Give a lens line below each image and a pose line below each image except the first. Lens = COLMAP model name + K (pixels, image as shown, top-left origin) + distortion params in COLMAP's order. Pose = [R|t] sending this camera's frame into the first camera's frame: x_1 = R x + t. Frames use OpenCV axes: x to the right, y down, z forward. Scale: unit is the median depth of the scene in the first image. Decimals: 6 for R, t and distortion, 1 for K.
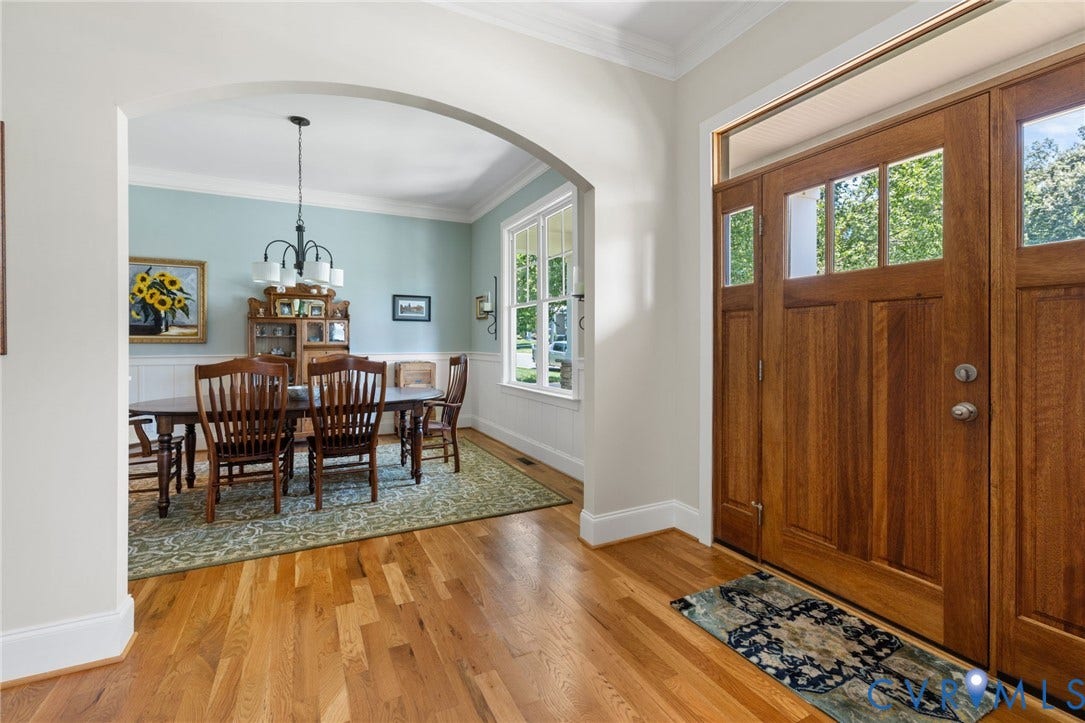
lens RADIAL K [[480.8, 0, 549.6], [0, 480.8, 343.4], [0, 0, 1]] dist [-0.004206, 0.001907]
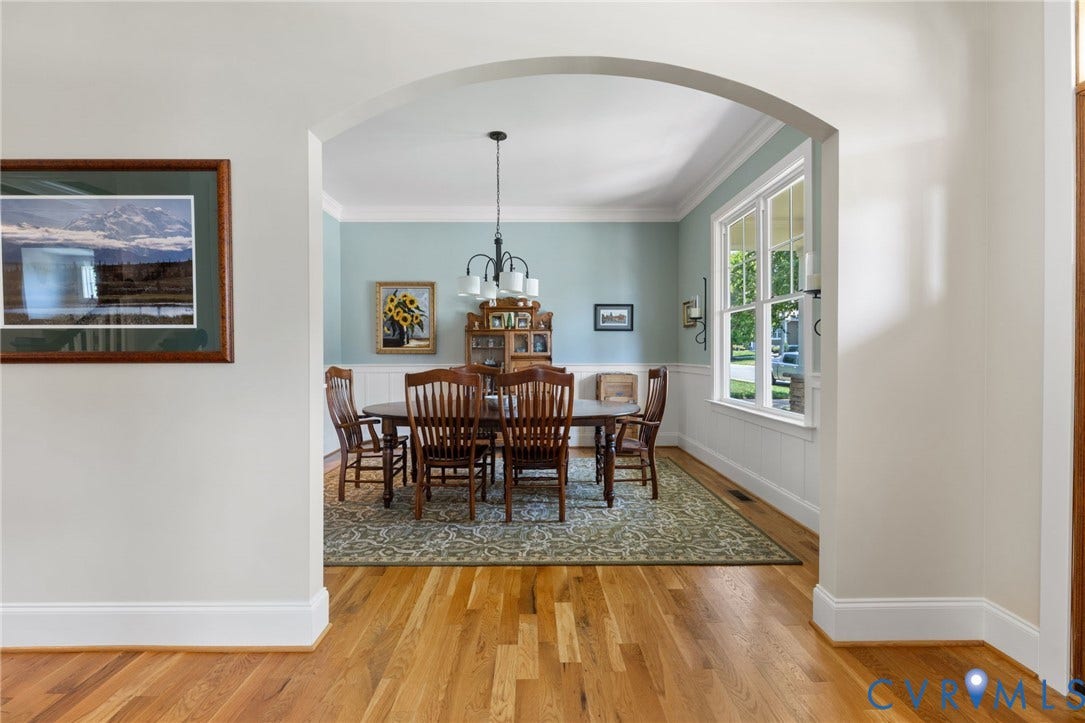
lens RADIAL K [[480.8, 0, 531.9], [0, 480.8, 356.8], [0, 0, 1]] dist [-0.004206, 0.001907]
pose [[0.889725, 0.003085, -0.456486, 0.010207], [-0.000953, 0.999988, 0.004900, 0.001147], [0.456495, -0.003925, 0.889717, 0.109252]]
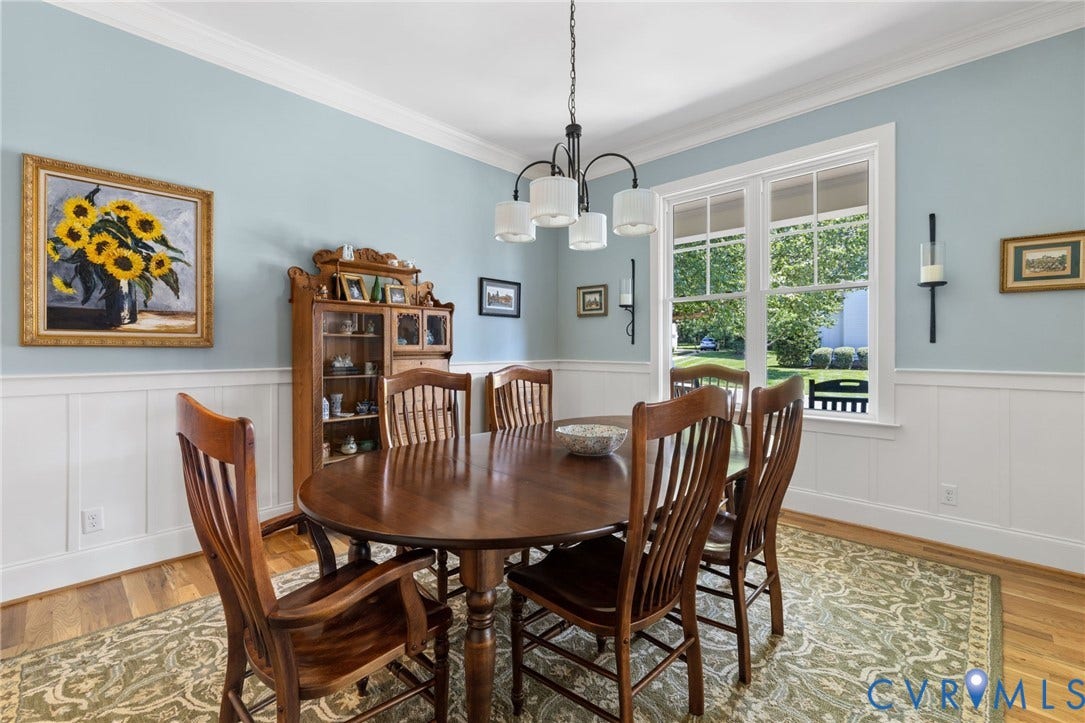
lens RADIAL K [[480.8, 0, 576.8], [0, 480.8, 348.9], [0, 0, 1]] dist [-0.004206, 0.001907]
pose [[0.942470, 0.002839, 0.334280, -0.627253], [-0.003379, 0.999994, 0.001034, -0.000032], [-0.334275, -0.002105, 0.942473, 0.451123]]
